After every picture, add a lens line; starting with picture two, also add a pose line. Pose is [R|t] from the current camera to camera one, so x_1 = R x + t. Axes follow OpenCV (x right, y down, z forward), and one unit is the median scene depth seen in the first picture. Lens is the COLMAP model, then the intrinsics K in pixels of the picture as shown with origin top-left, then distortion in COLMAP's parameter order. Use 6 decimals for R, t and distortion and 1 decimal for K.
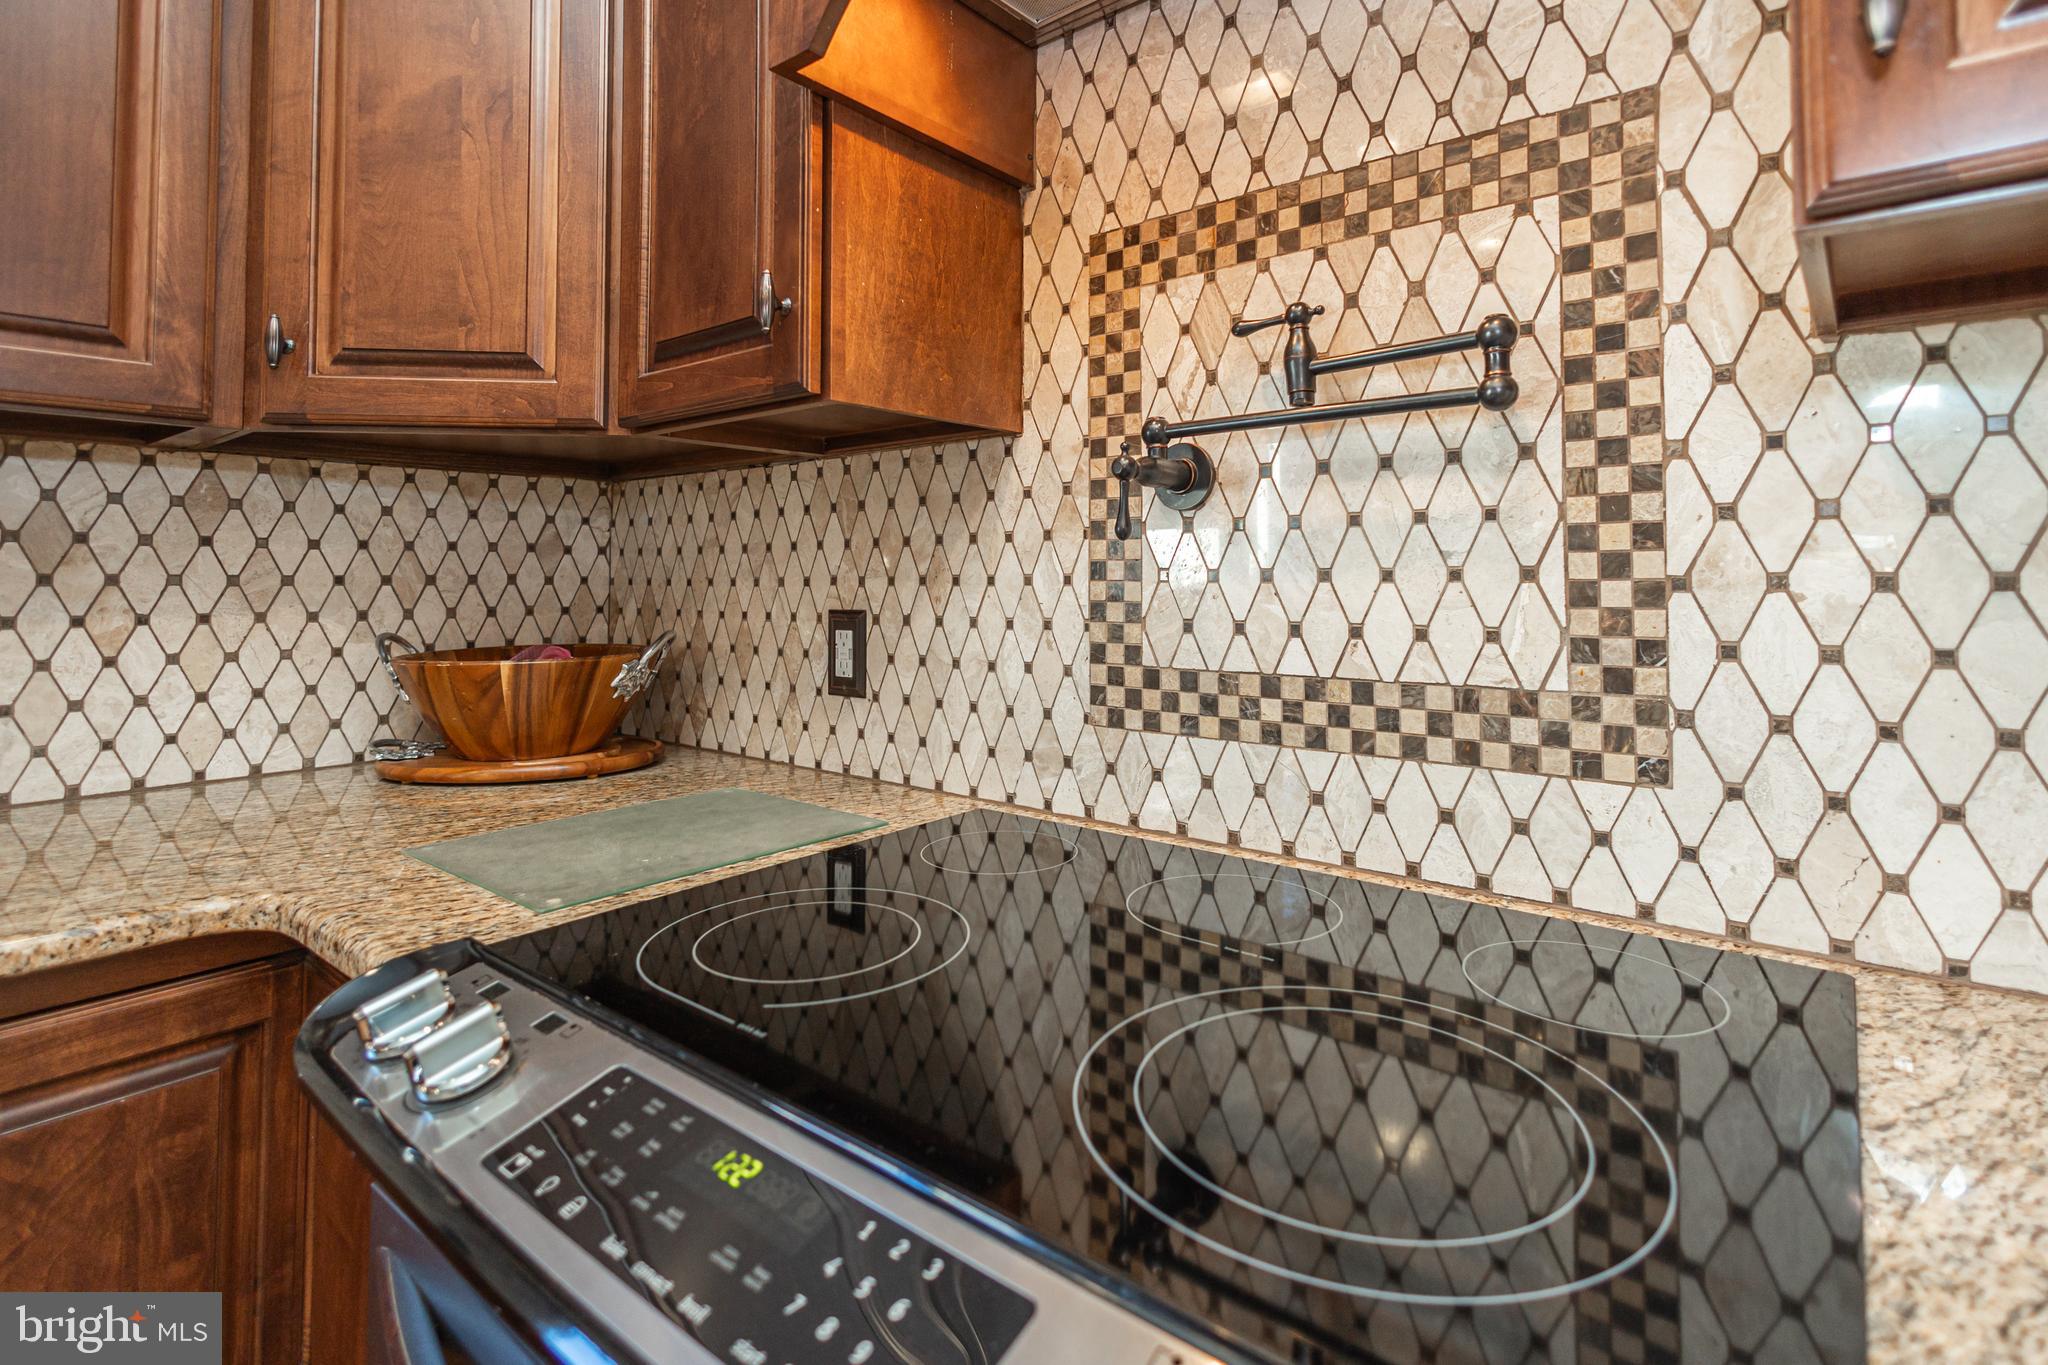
lens RADIAL K [[994.4, 0, 1037.0], [0, 994.4, 554.6], [0, 0, 1]] dist [0.008534, -0.000561]
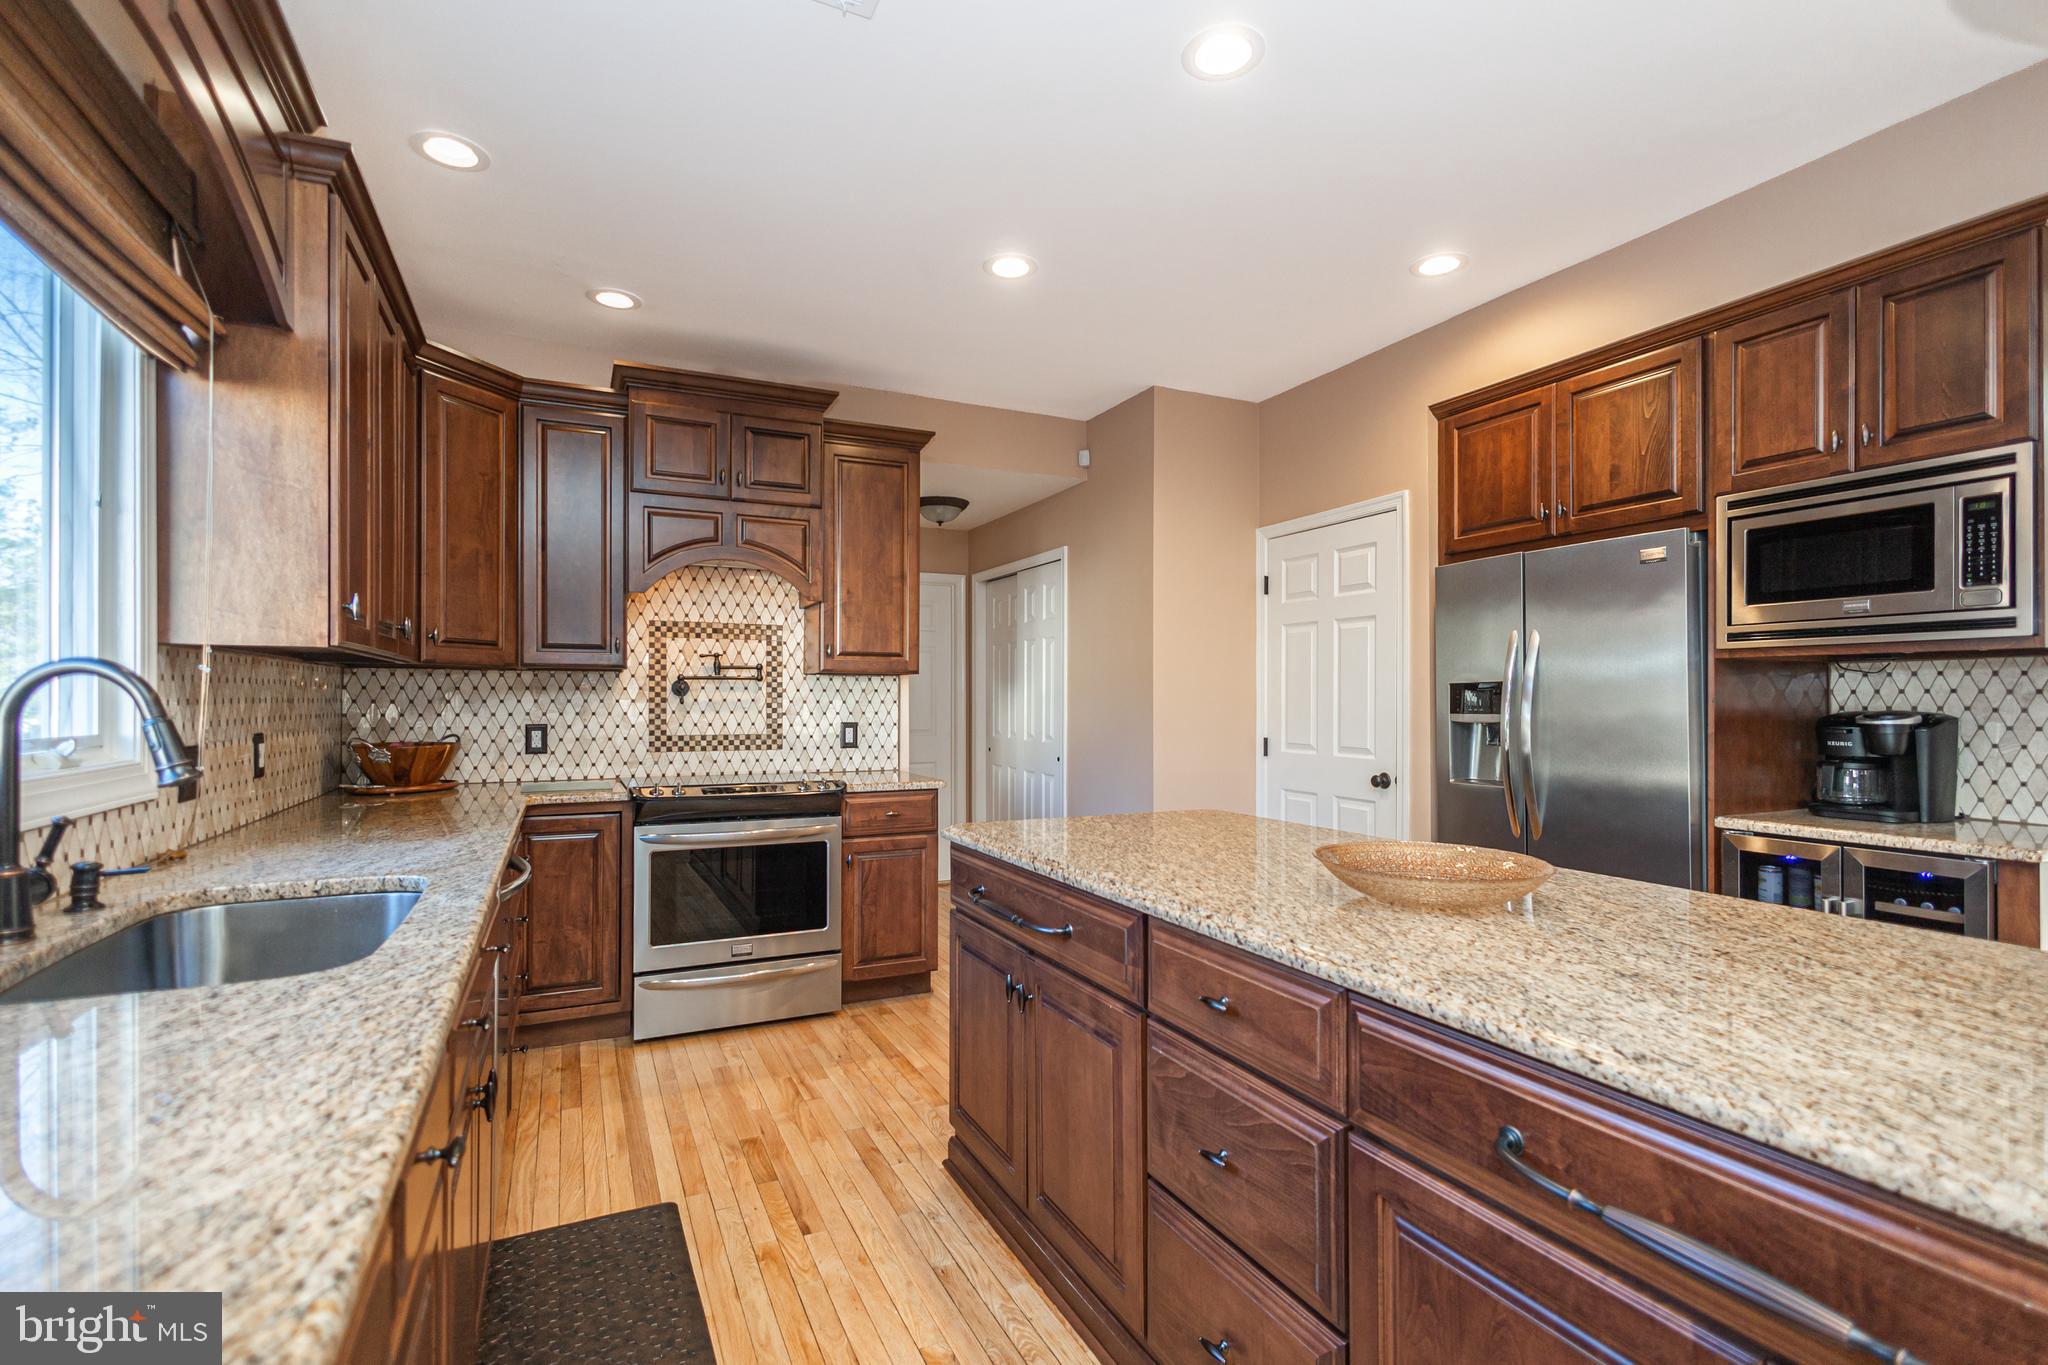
lens RADIAL K [[972.7, 0, 1052.0], [0, 972.7, 695.1], [0, 0, 1]] dist [0.005734, 0.000325]
pose [[0.406213, 0.007338, 0.913749, -2.760681], [-0.027142, 0.999623, 0.004039, -0.102379], [-0.913375, -0.026442, 0.406259, -1.923104]]
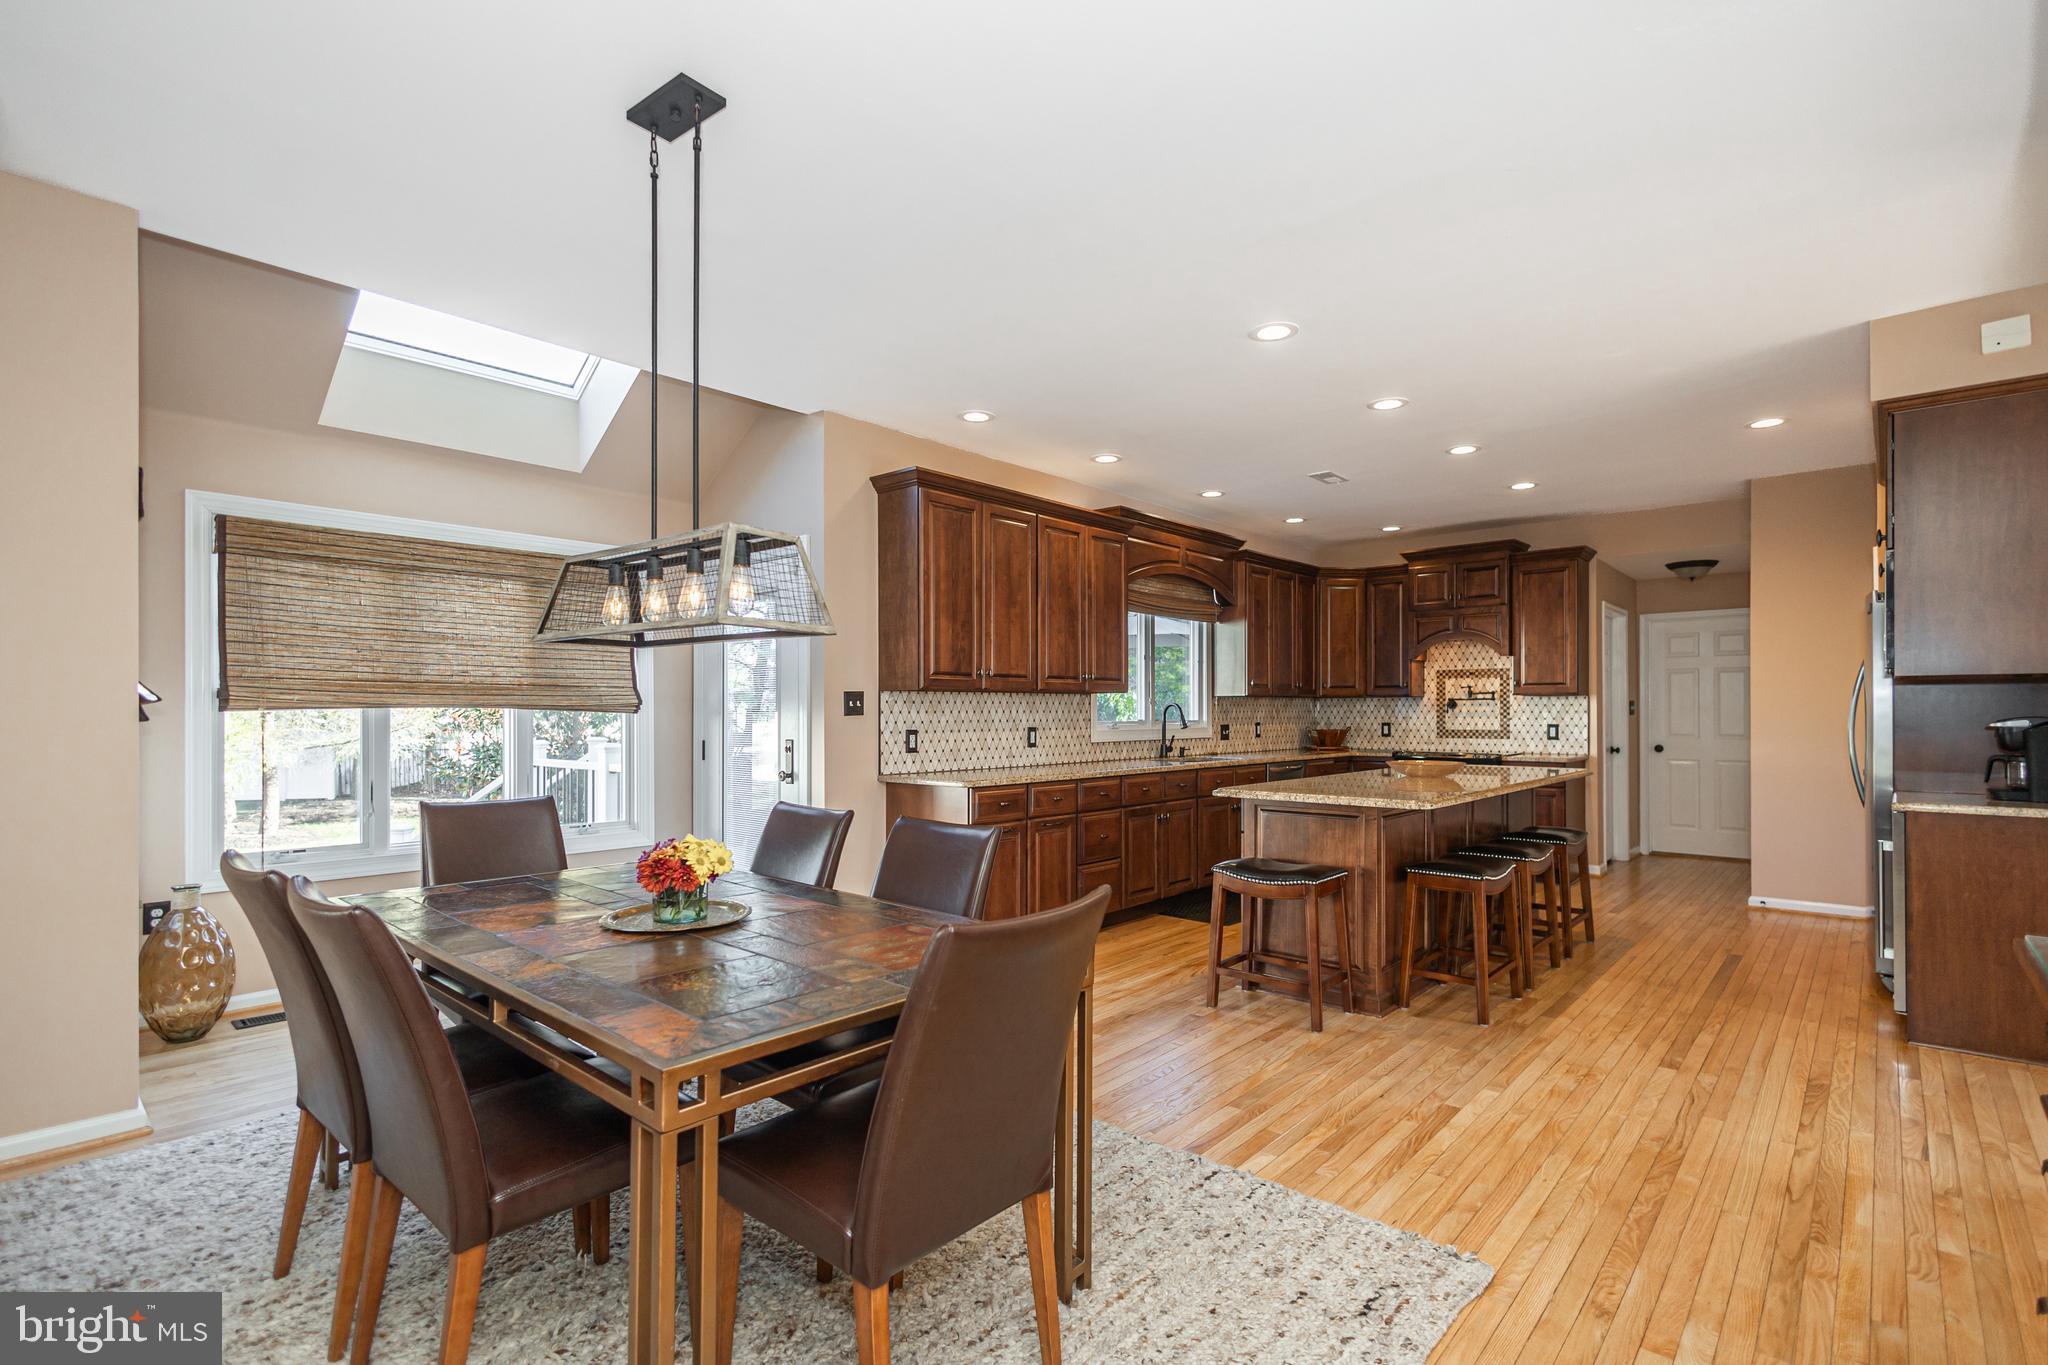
lens RADIAL K [[972.7, 0, 1022.8], [0, 972.7, 704.4], [0, 0, 1]] dist [0.005734, 0.000325]
pose [[0.999161, 0.003026, -0.040831, -2.777327], [-0.002375, 0.999870, 0.015966, -0.187108], [0.040874, -0.015856, 0.999038, -6.460880]]
